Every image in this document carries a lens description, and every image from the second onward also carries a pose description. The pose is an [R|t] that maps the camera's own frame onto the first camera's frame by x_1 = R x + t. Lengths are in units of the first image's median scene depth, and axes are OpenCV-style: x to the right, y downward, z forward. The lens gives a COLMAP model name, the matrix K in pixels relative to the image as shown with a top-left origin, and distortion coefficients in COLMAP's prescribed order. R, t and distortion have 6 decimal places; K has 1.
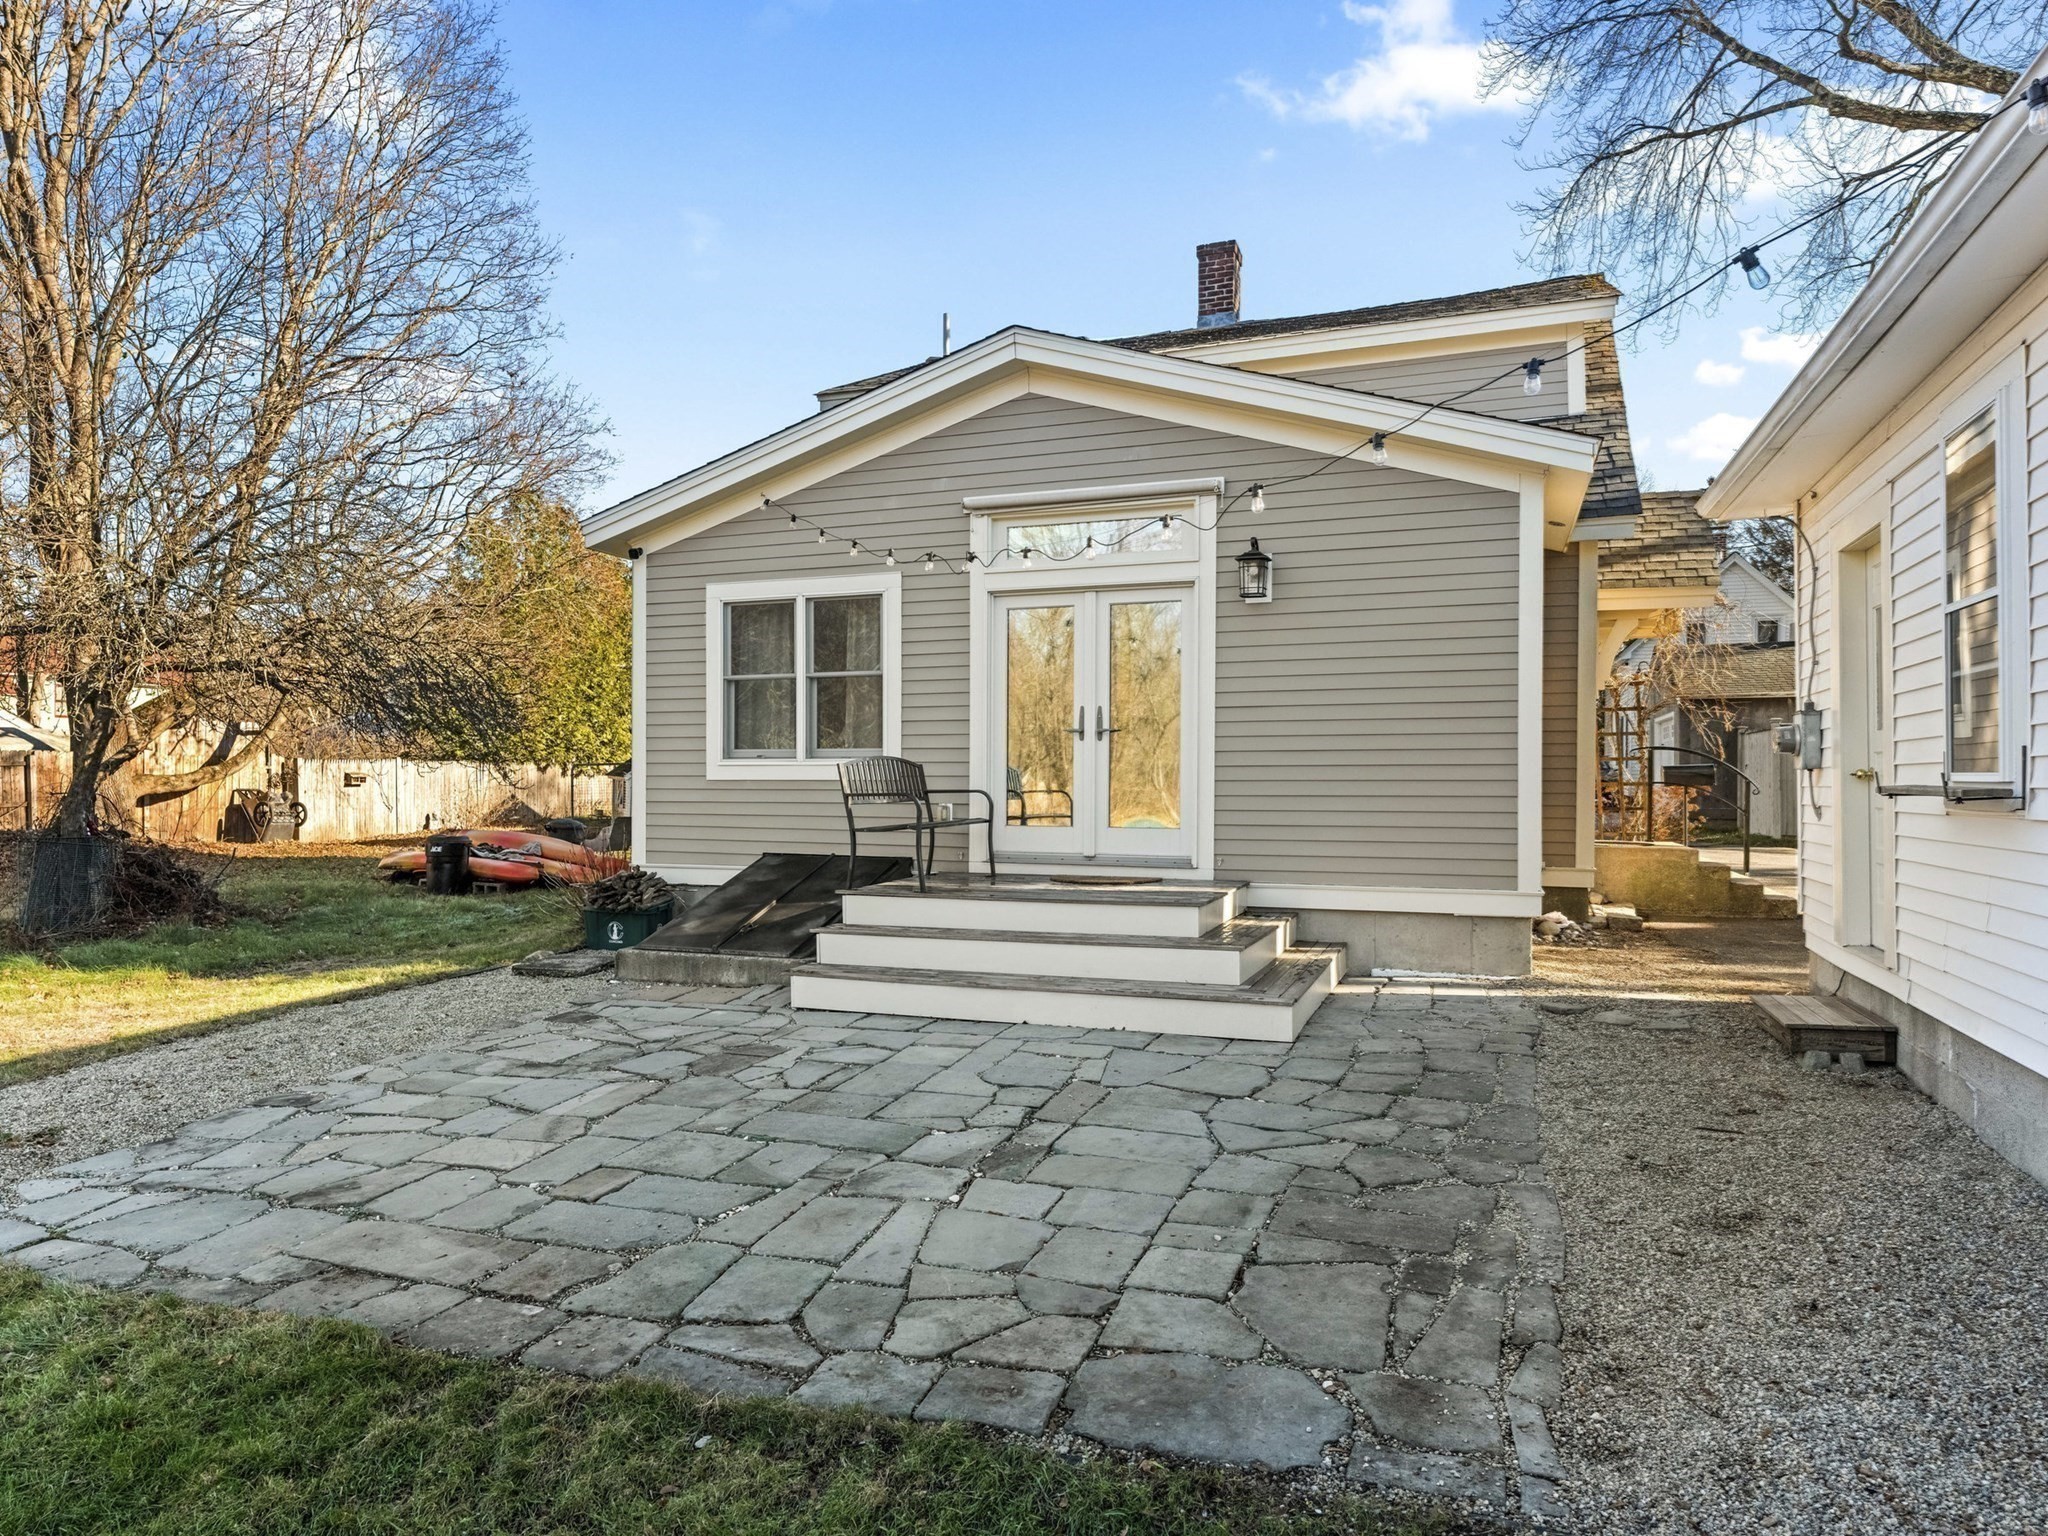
lens RADIAL K [[1256.7, 0, 1024.0], [0, 1256.7, 768.0], [0, 0, 1]] dist [0.001172, -0.003304]
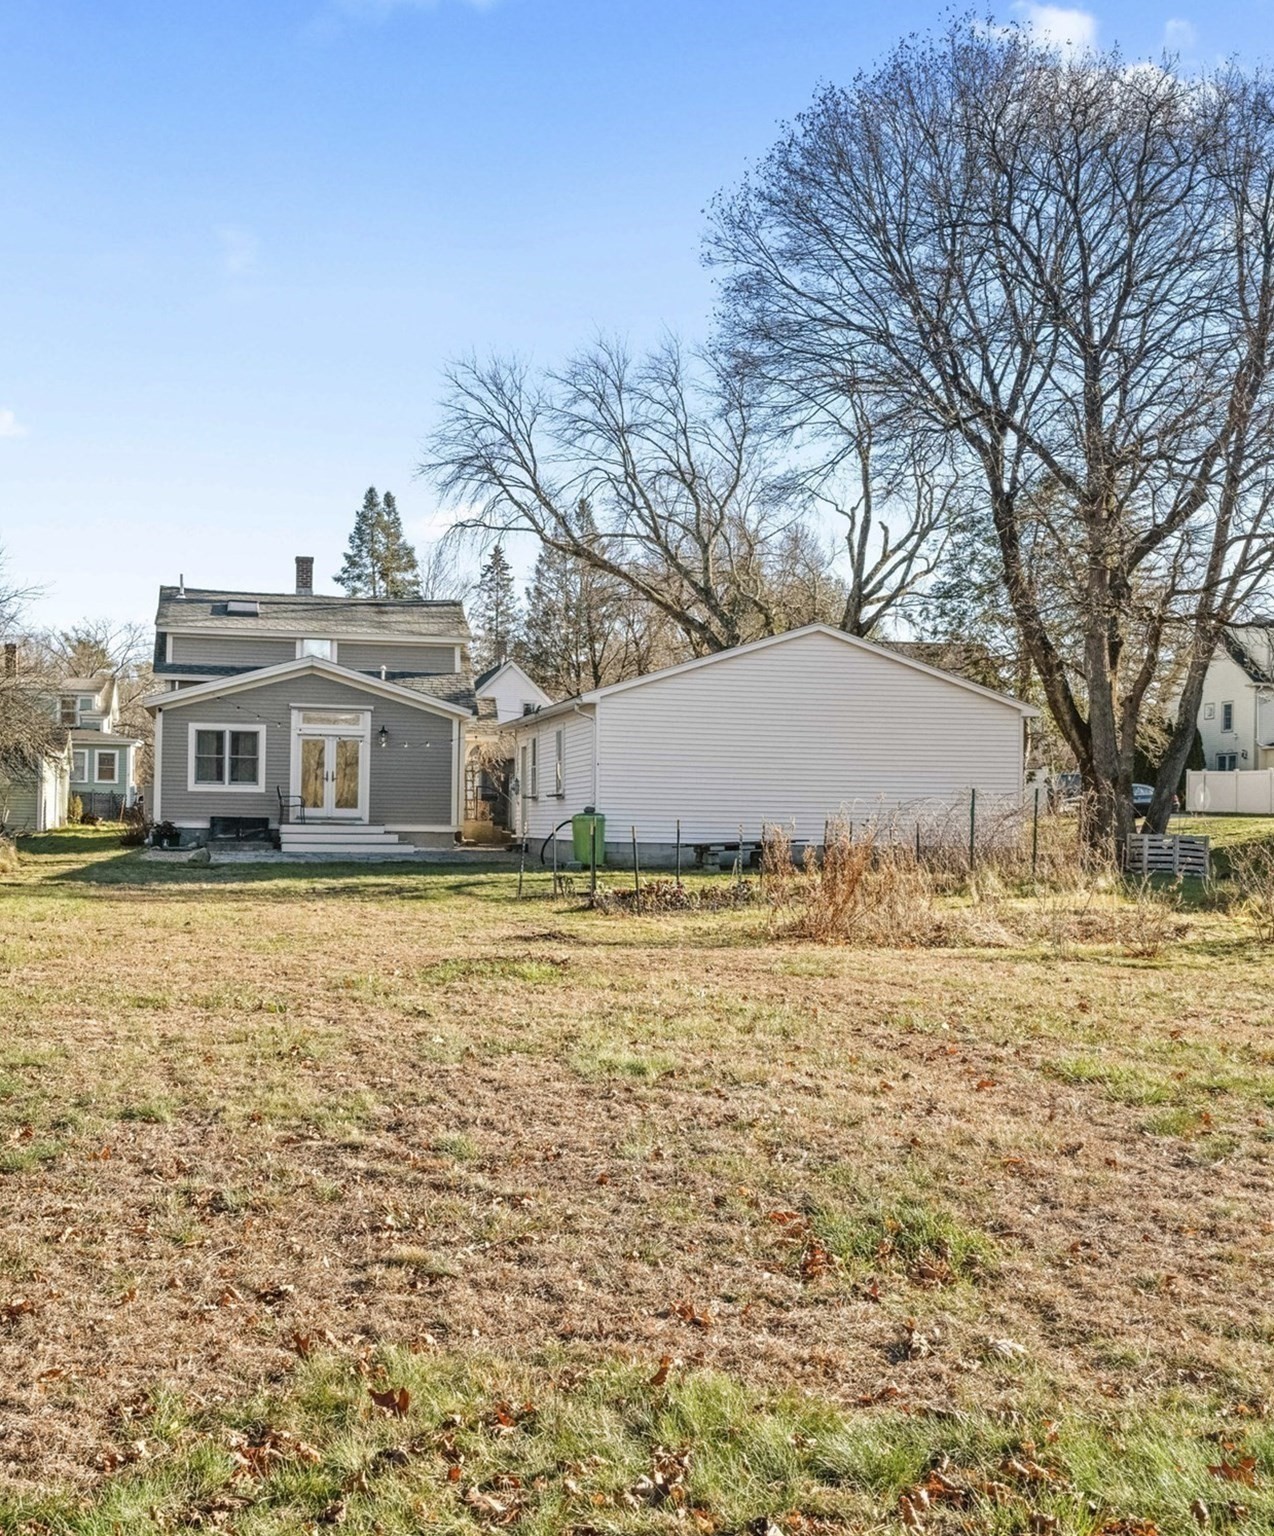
lens RADIAL K [[1635.3, 0, 637.0], [0, 1635.3, 768.0], [0, 0, 1]] dist [0.006426, 0.000992]
pose [[0.825732, 0.029351, 0.563299, -2.957270], [-0.020221, 0.999544, -0.022439, 0.039153], [-0.563700, 0.007138, 0.825948, -5.217723]]
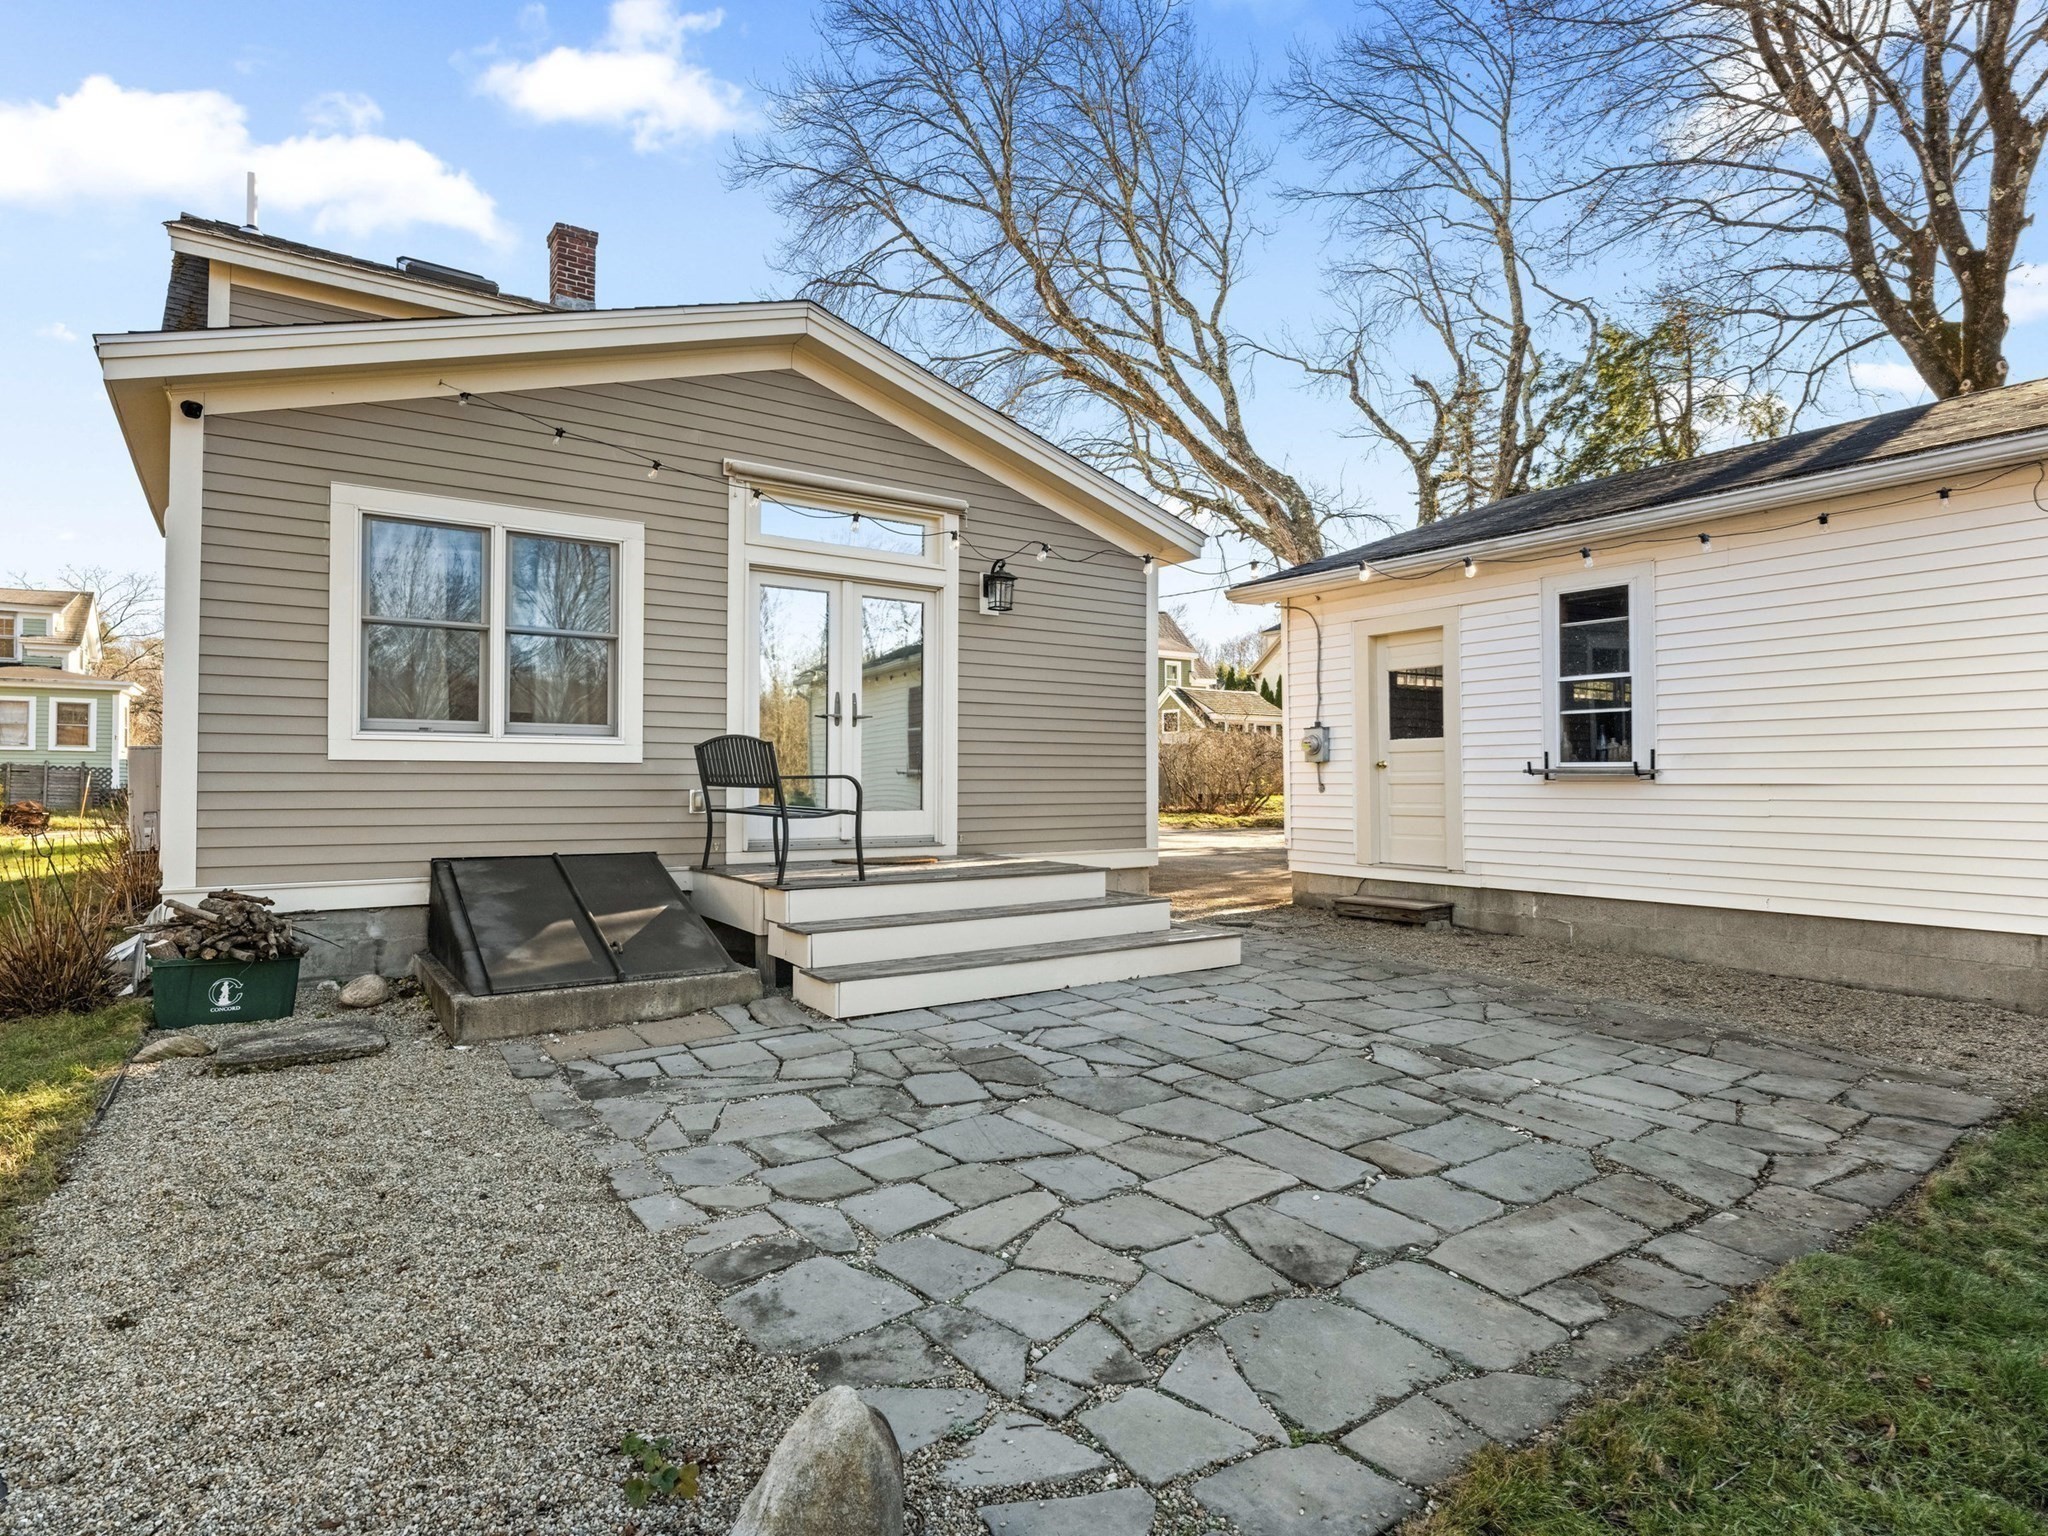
lens RADIAL K [[1116.8, 0, 1029.3], [0, 1116.8, 742.8], [0, 0, 1]] dist [0.000704, 0.000918]
pose [[0.565553, 0.028871, 0.824206, -1.064832], [-0.009450, 0.999548, -0.028529, 0.027637], [-0.824658, 0.008346, 0.565570, 0.635829]]
